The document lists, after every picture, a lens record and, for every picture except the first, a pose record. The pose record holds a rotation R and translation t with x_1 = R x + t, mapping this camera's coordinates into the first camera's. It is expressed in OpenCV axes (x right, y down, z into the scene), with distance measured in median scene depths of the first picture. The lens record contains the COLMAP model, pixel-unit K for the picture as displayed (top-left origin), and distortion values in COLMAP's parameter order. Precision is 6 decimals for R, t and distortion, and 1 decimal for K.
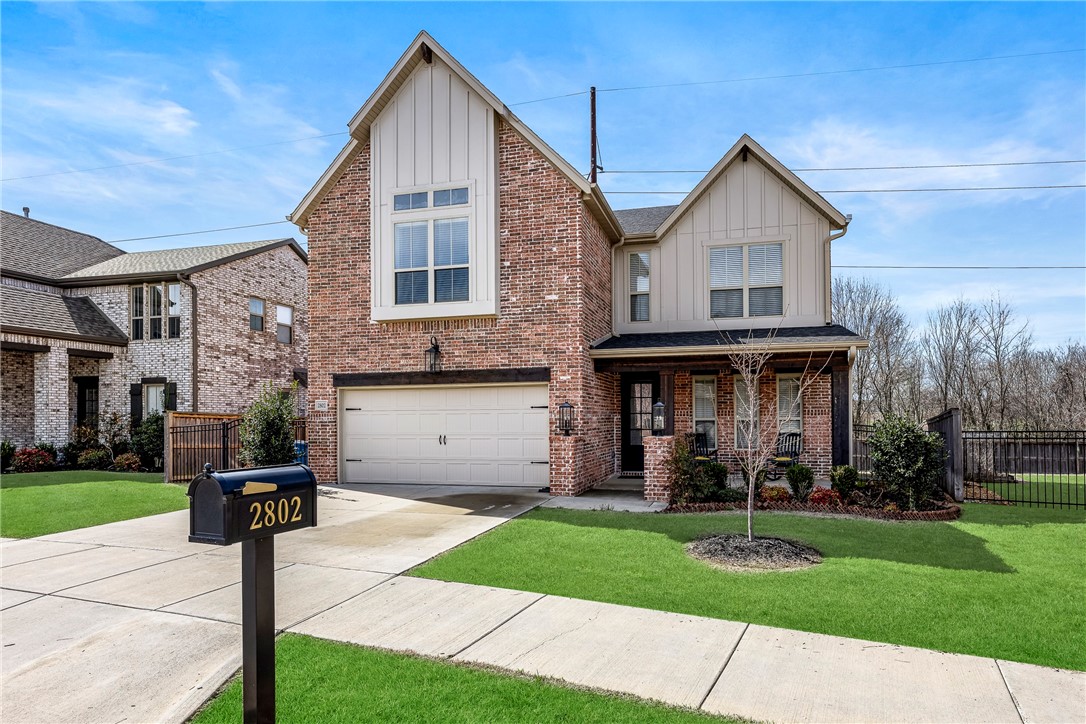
lens RADIAL K [[490.4, 0, 502.4], [0, 490.4, 395.1], [0, 0, 1]] dist [-0.000750, 0.000241]
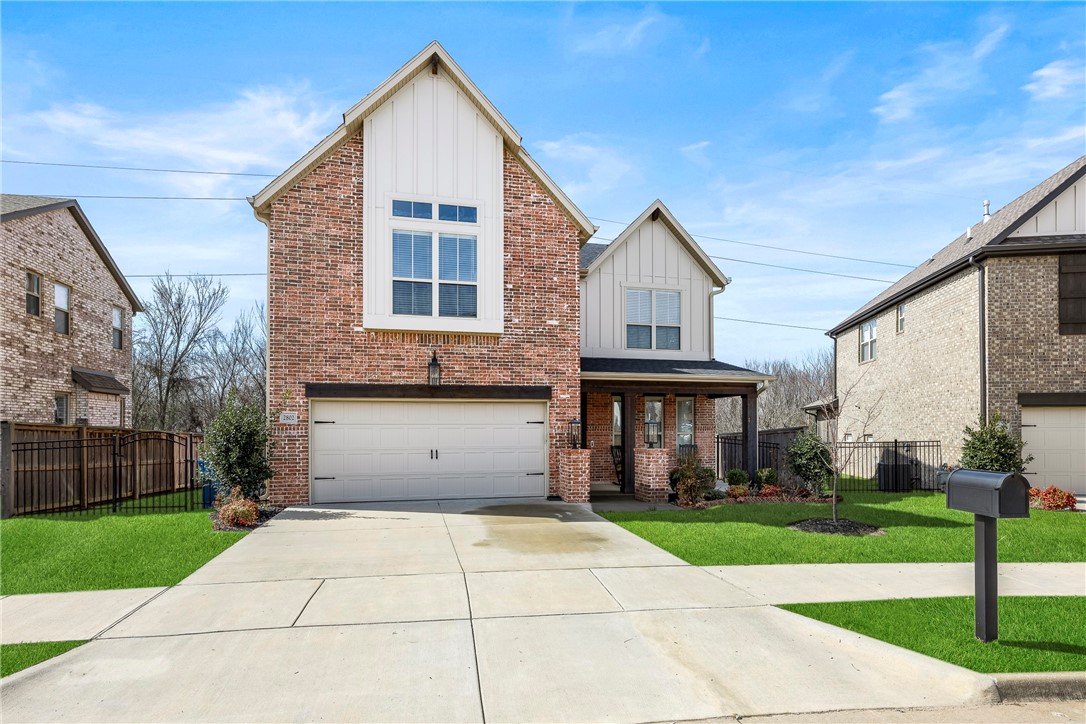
lens RADIAL K [[490.4, 0, 512.6], [0, 490.4, 408.0], [0, 0, 1]] dist [-0.000750, 0.000241]
pose [[0.919619, 0.021931, 0.392198, -0.371023], [-0.022170, 0.999747, -0.003920, -0.001903], [-0.392185, -0.005090, 0.919872, 0.024466]]
